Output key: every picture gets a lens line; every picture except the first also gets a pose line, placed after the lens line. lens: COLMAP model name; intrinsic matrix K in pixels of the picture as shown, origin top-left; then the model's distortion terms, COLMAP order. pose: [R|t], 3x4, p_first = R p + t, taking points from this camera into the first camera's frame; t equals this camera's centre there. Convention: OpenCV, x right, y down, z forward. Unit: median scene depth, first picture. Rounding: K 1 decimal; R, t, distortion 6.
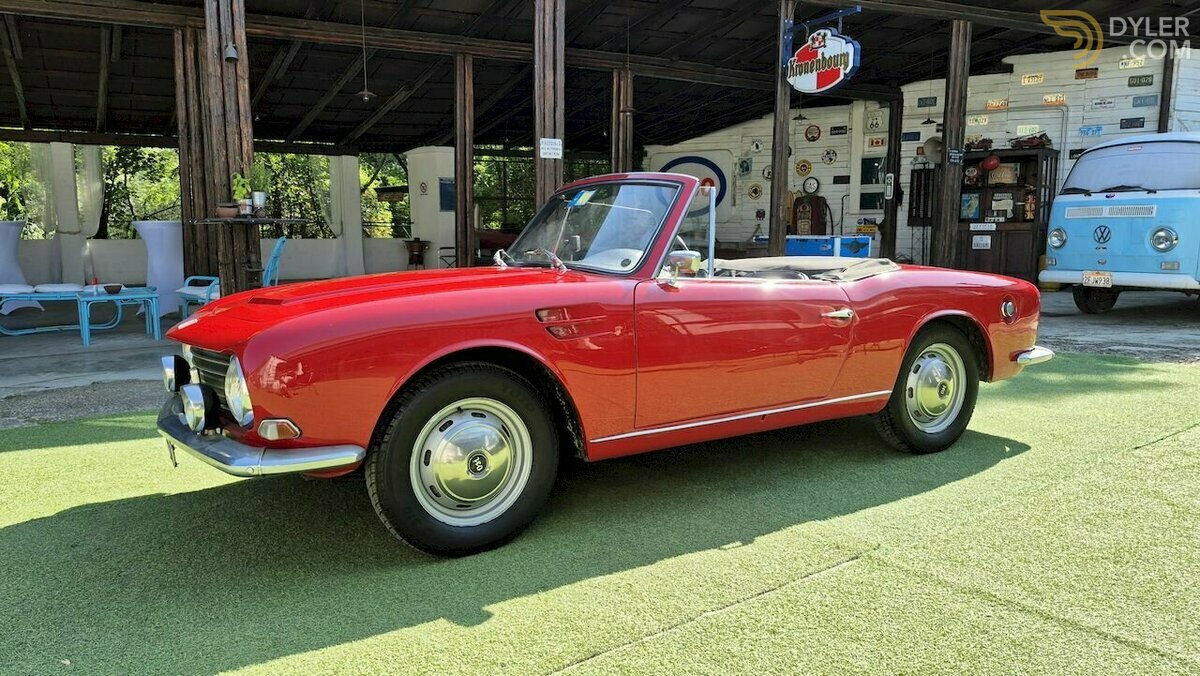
lens RADIAL K [[856.8, 0, 605.2], [0, 856.8, 336.7], [0, 0, 1]] dist [0.080846, -0.125460]
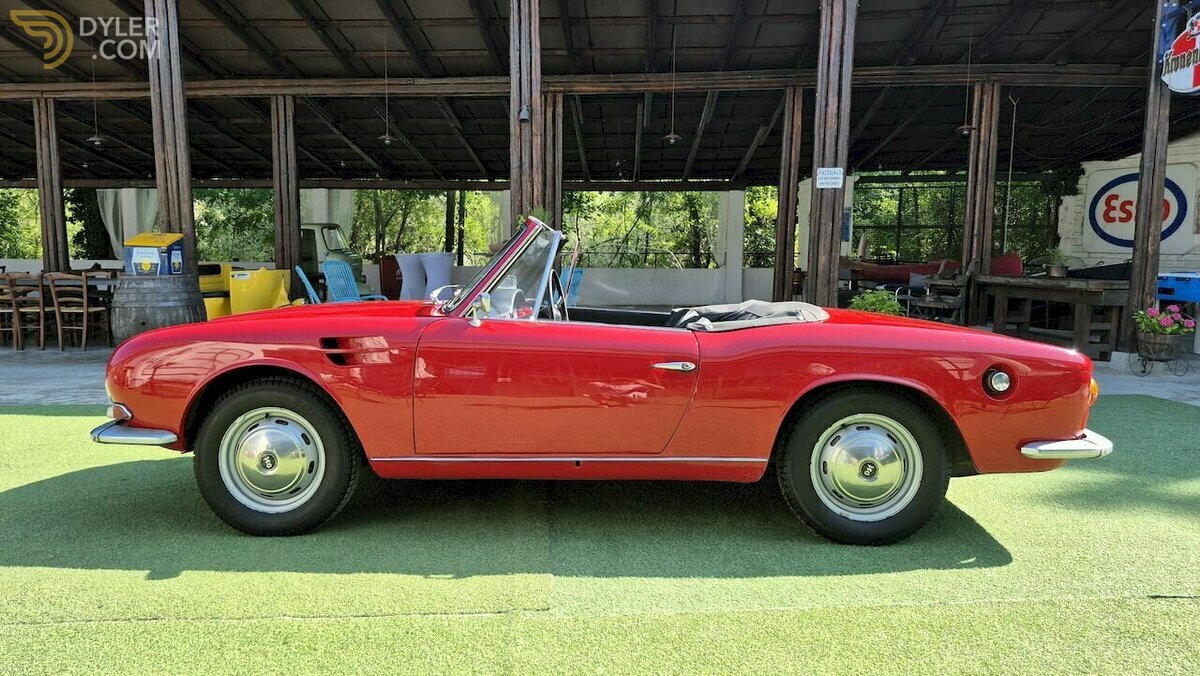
lens RADIAL K [[856.8, 0, 605.2], [0, 856.8, 336.7], [0, 0, 1]] dist [0.080846, -0.125460]
pose [[0.821577, 0.059978, -0.566934, 0.634967], [-0.077254, 0.996990, -0.006478, -0.039230], [0.564839, 0.049120, 0.823738, 0.173934]]
